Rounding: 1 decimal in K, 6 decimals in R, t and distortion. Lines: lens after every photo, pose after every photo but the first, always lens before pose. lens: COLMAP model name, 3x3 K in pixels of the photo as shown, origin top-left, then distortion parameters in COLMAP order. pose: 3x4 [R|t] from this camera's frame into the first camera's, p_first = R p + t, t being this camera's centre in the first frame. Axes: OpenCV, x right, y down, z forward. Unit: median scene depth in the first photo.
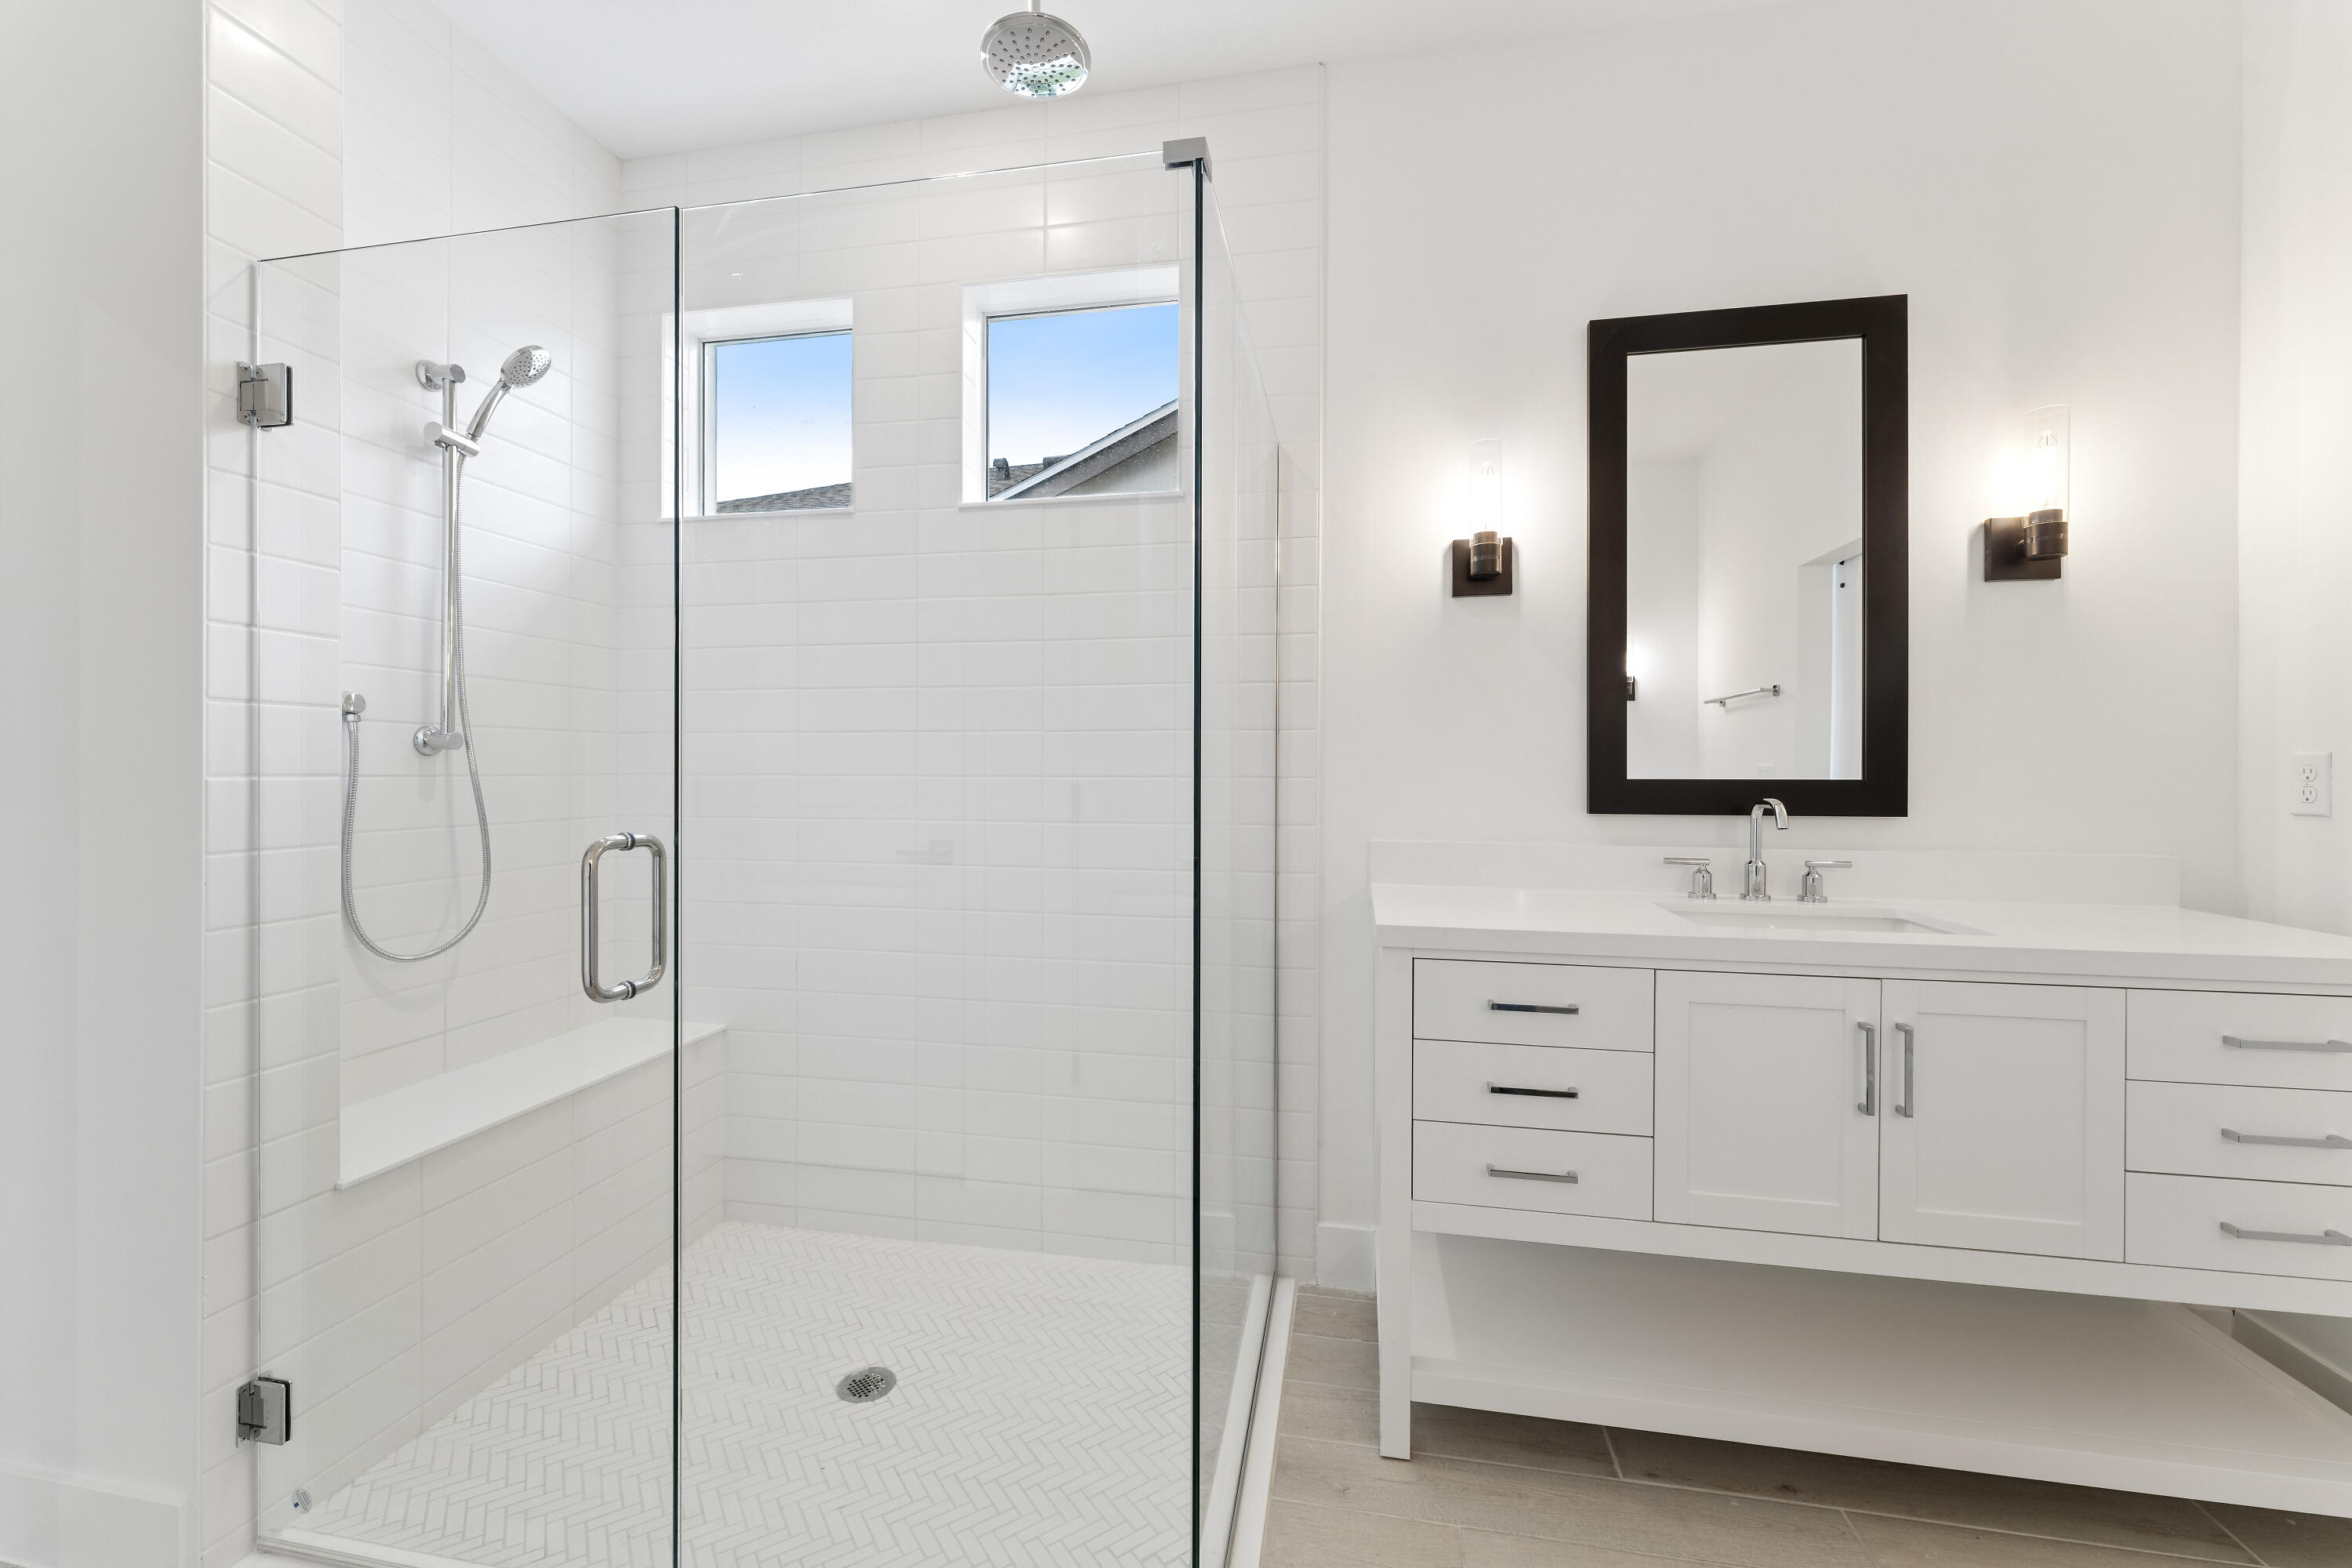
lens RADIAL K [[948.8, 0, 1157.7], [0, 948.8, 772.3], [0, 0, 1]] dist [-0.000709, 0.000505]
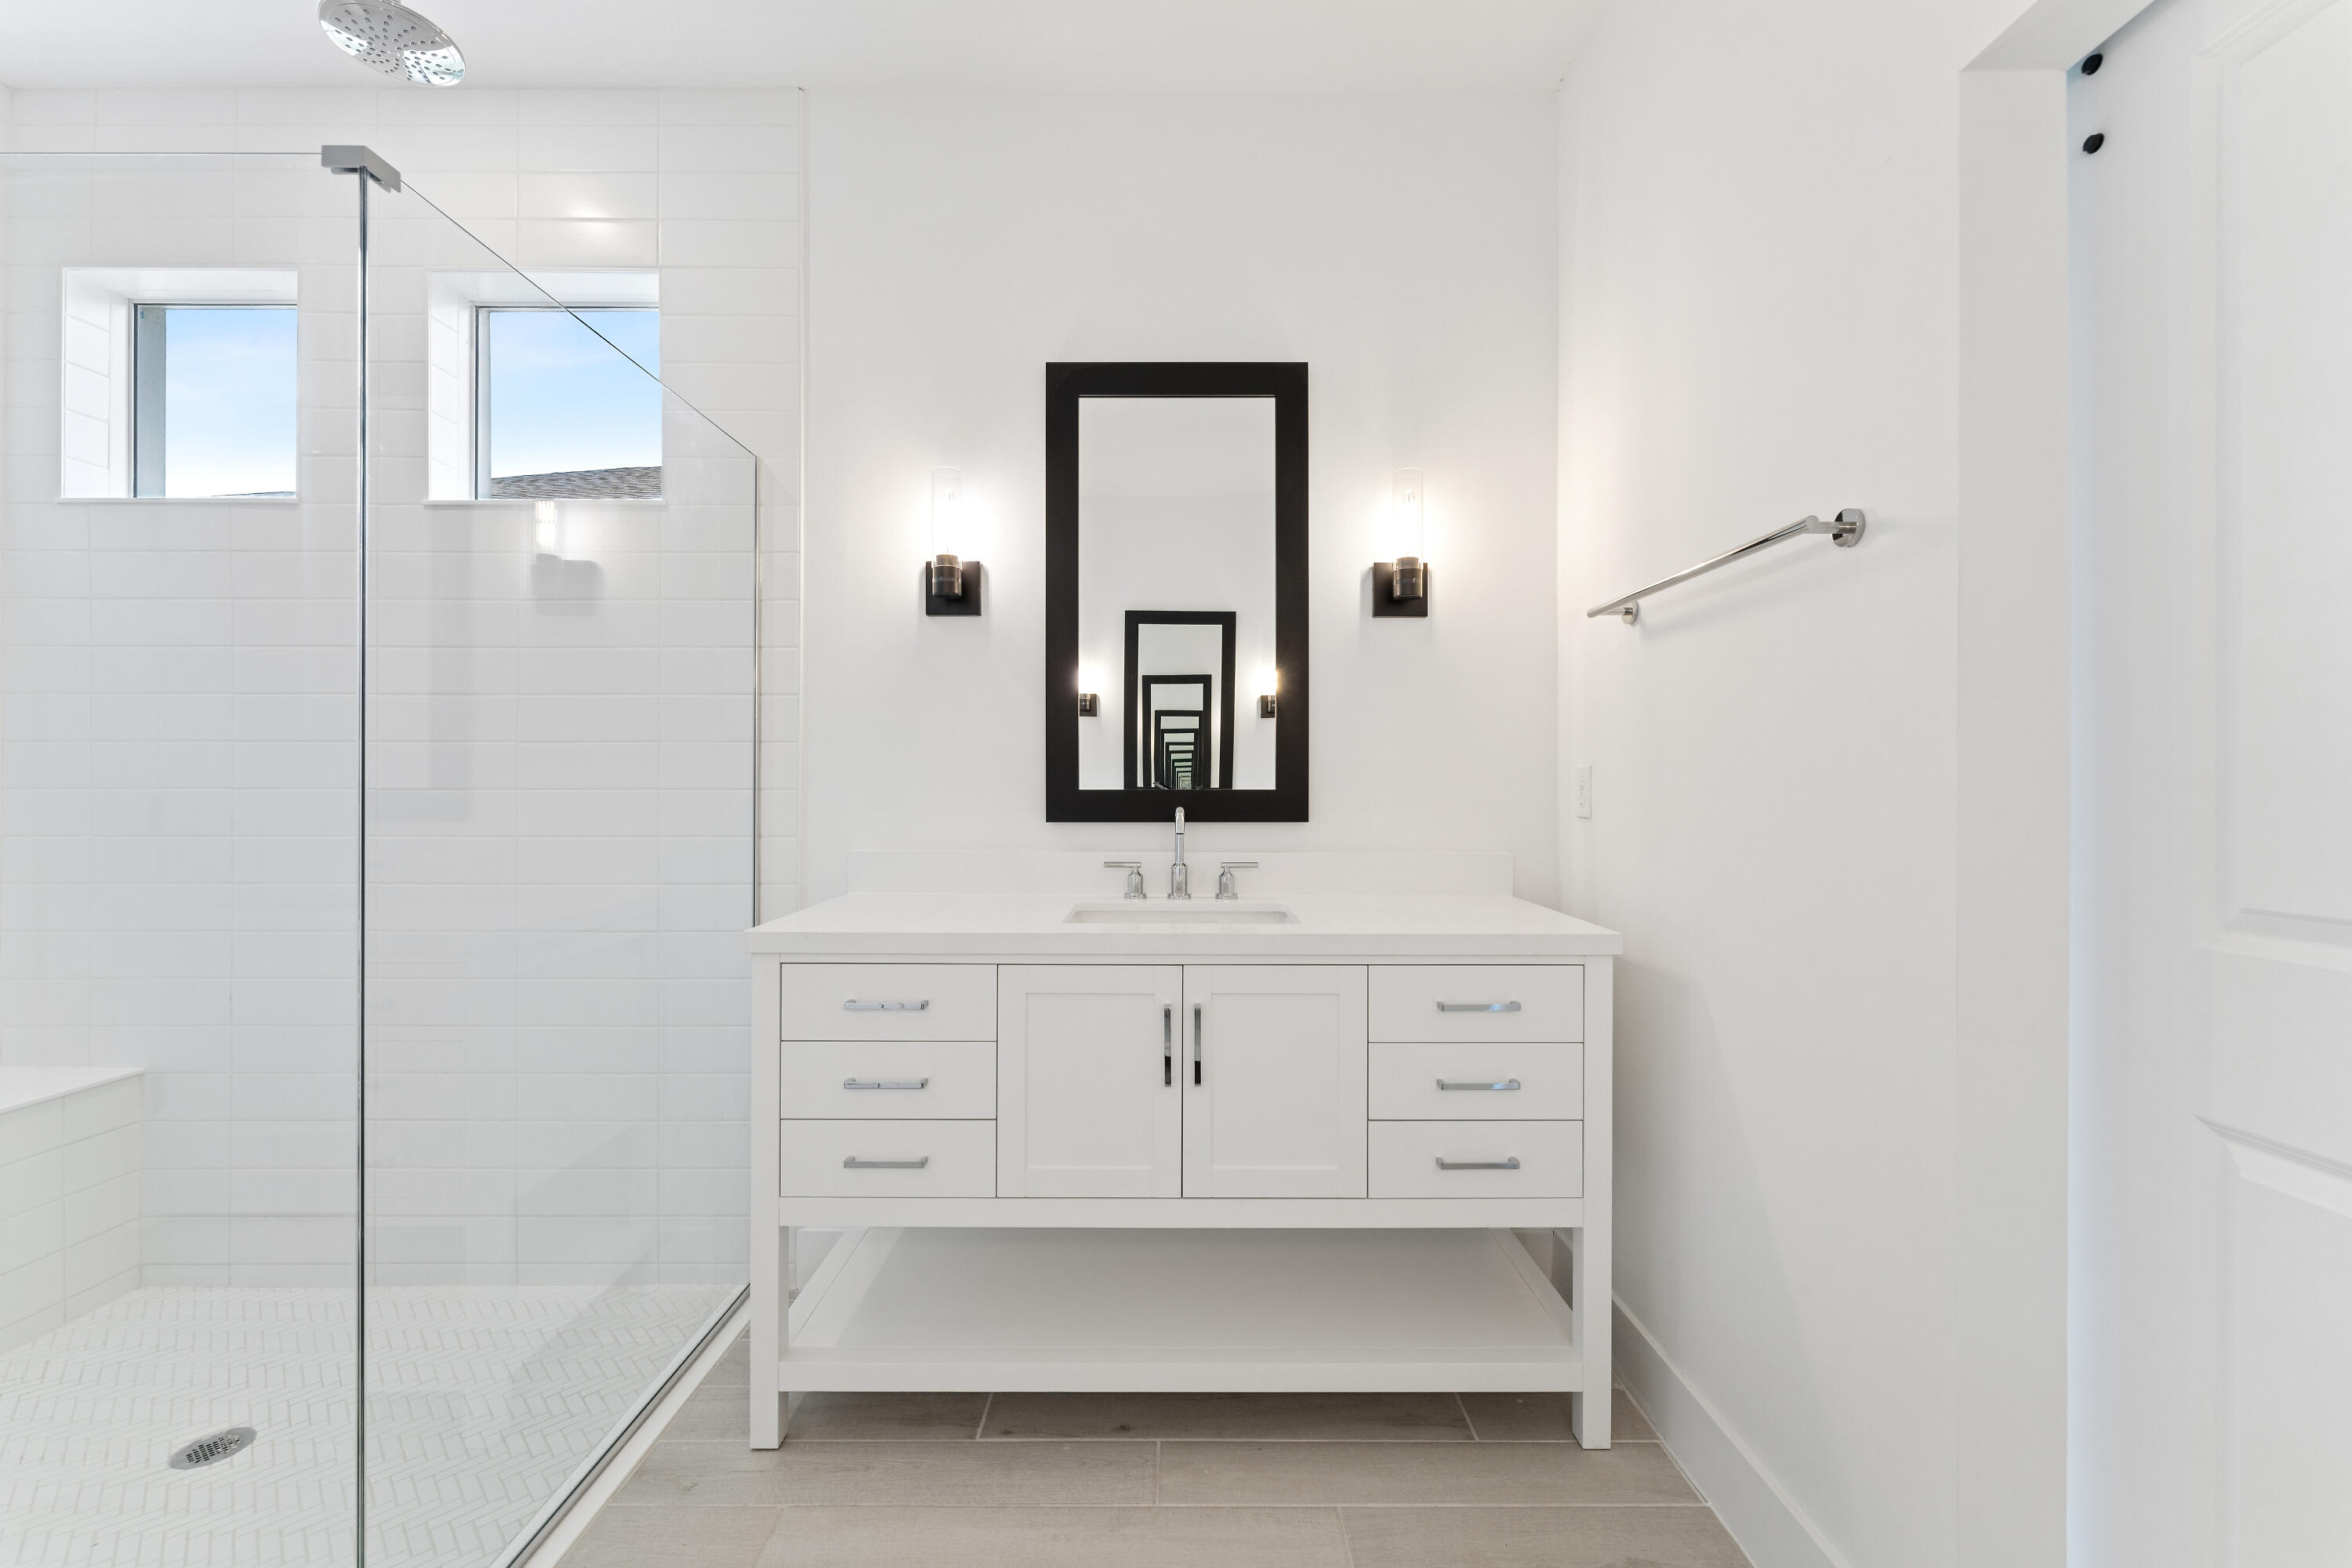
lens RADIAL K [[948.8, 0, 1168.8], [0, 948.8, 783.1], [0, 0, 1]] dist [-0.000709, 0.000505]
pose [[0.981569, -0.002320, 0.191094, 0.404036], [0.002884, 0.999992, -0.002675, 0.003032], [-0.191087, 0.003177, 0.981568, -0.081158]]
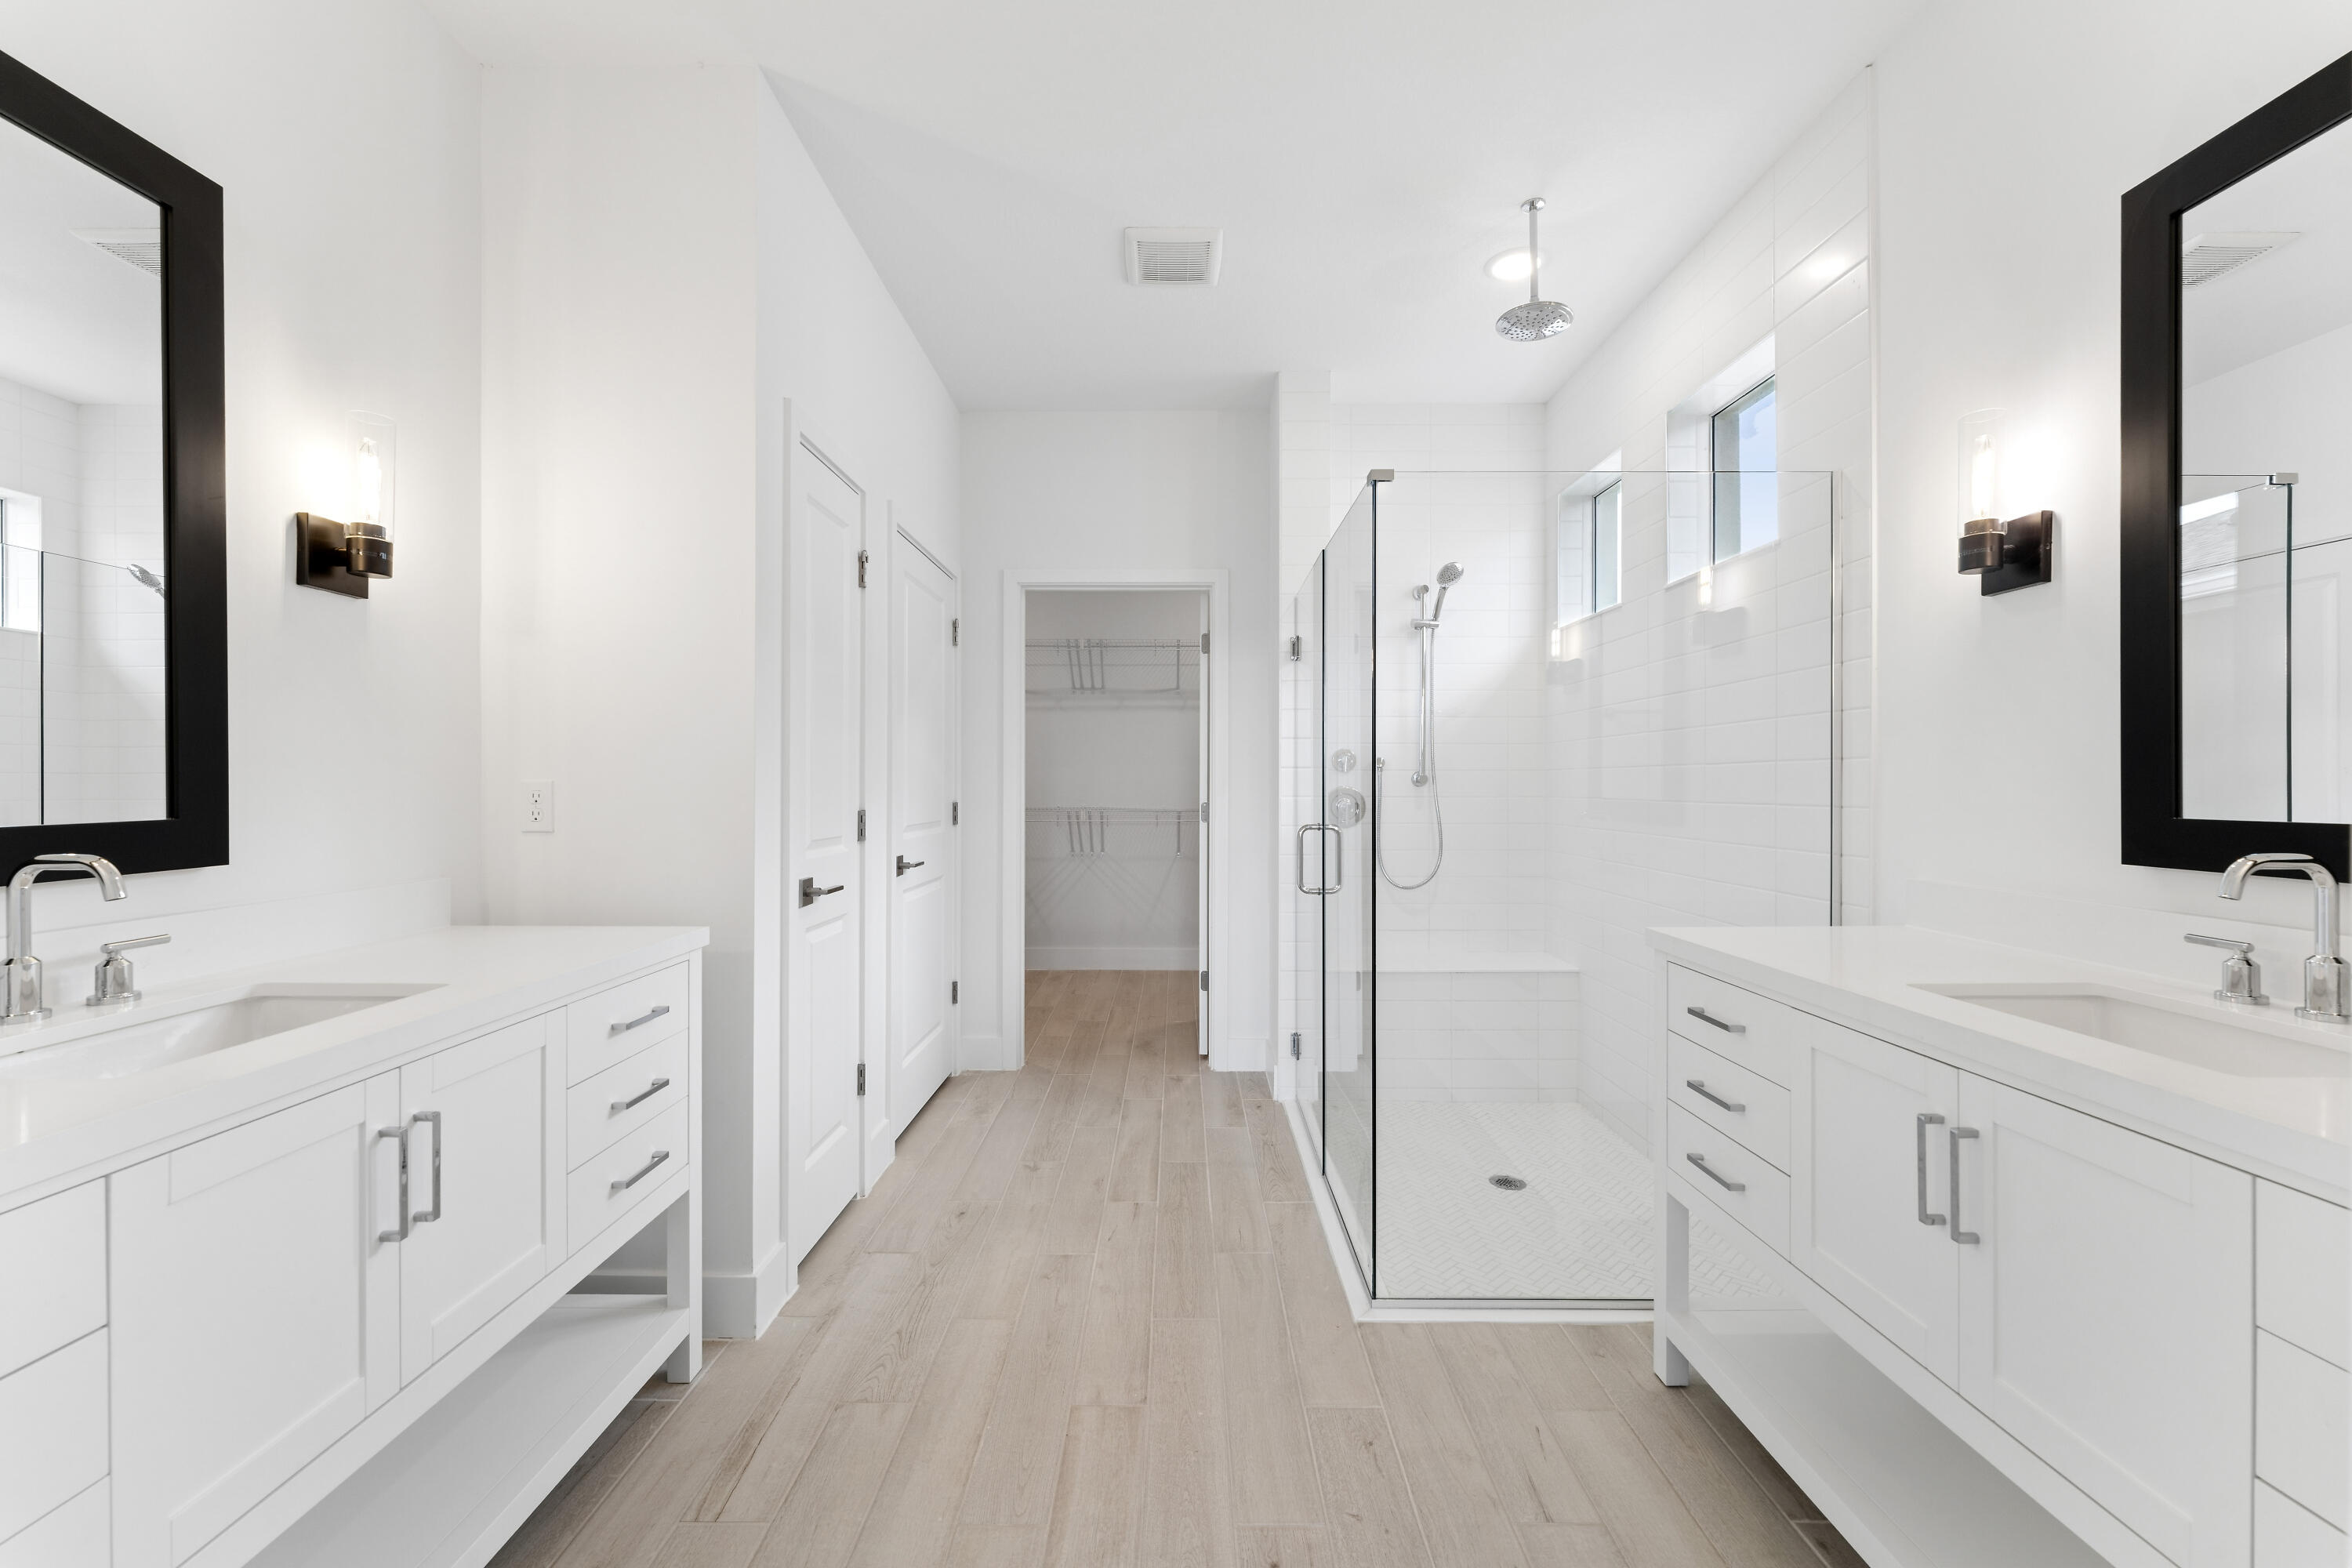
lens RADIAL K [[948.8, 0, 1186.3], [0, 948.8, 776.4], [0, 0, 1]] dist [-0.000709, 0.000505]
pose [[0.198462, -0.011523, -0.980041, 1.079720], [0.000505, 0.999932, -0.011654, -0.016735], [0.980108, 0.001818, 0.198454, 0.145774]]
